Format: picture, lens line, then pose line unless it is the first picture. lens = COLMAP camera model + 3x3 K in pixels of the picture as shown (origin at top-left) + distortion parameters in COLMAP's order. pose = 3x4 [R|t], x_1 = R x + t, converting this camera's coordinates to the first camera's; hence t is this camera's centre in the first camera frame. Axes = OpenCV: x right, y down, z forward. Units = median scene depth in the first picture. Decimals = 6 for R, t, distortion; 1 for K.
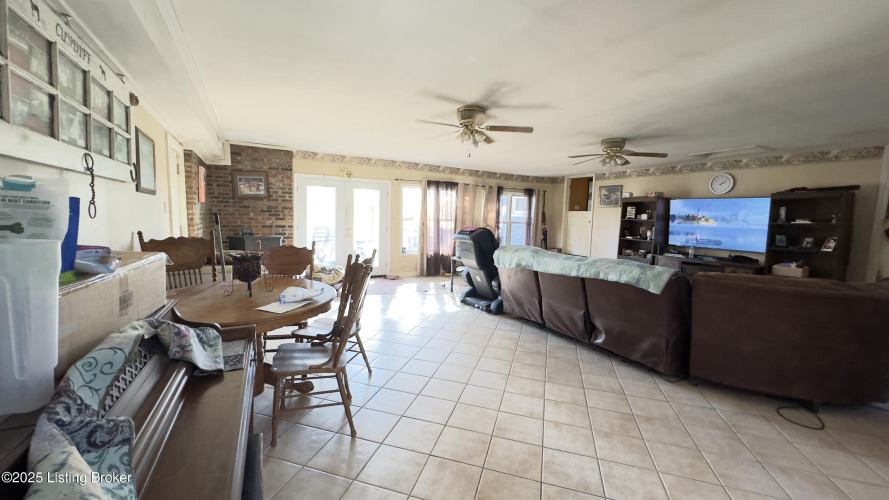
lens RADIAL K [[354.3, 0, 443.9], [0, 354.3, 246.8], [0, 0, 1]] dist [-0.001469, -0.000647]
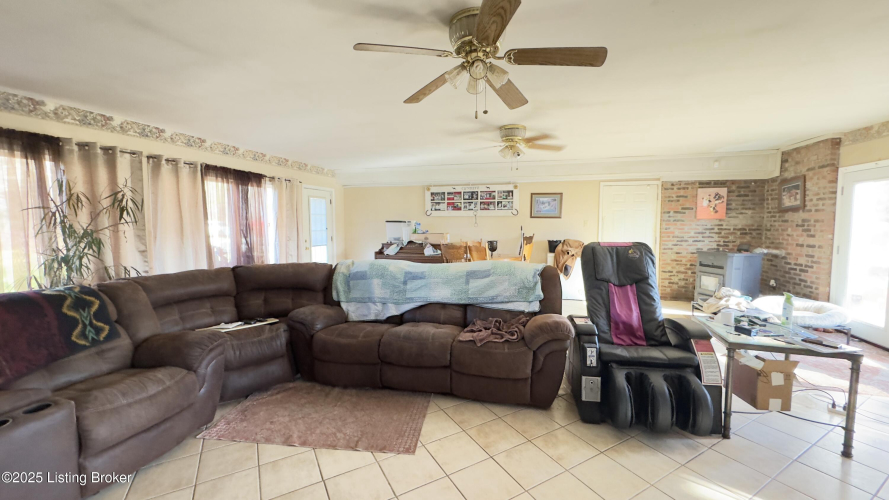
lens RADIAL K [[354.3, 0, 443.5], [0, 354.3, 249.1], [0, 0, 1]] dist [-0.001469, -0.000647]
pose [[-0.687889, 0.024285, -0.725409, 0.658415], [-0.084572, 0.989951, 0.113338, -0.077406], [0.720872, 0.139313, -0.678922, 1.053136]]
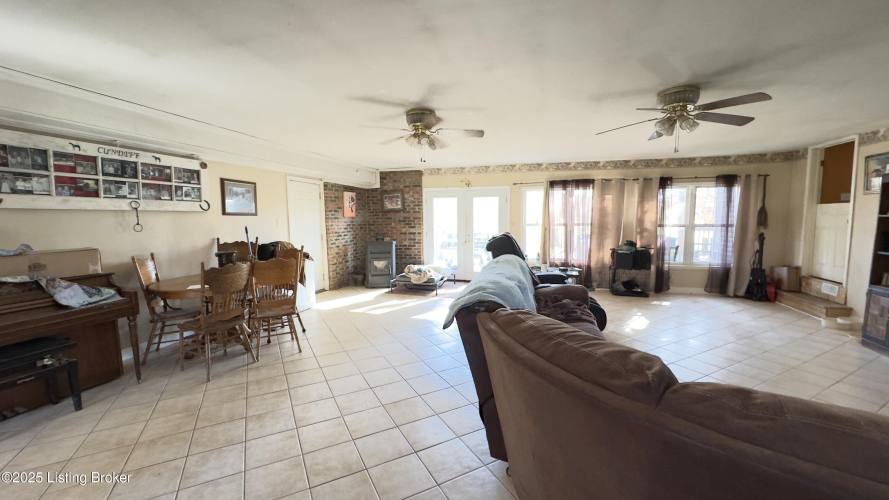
lens RADIAL K [[354.3, 0, 444.5], [0, 354.3, 249.0], [0, 0, 1]] dist [-0.001469, -0.000647]
pose [[0.714226, 0.025488, -0.699451, 0.520091], [-0.031790, 0.999487, 0.003960, -0.013823], [0.699193, 0.019407, 0.714670, 0.232837]]
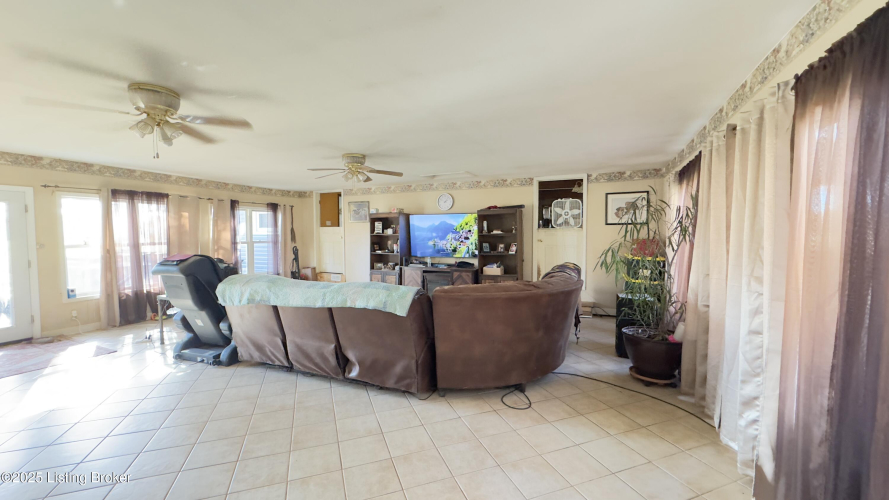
lens RADIAL K [[354.3, 0, 445.0], [0, 354.3, 248.3], [0, 0, 1]] dist [-0.001469, -0.000647]
pose [[0.789250, -0.061728, 0.610961, 0.051864], [0.083384, 0.996493, -0.007036, -0.015263], [-0.608384, 0.056497, 0.791629, 0.072689]]
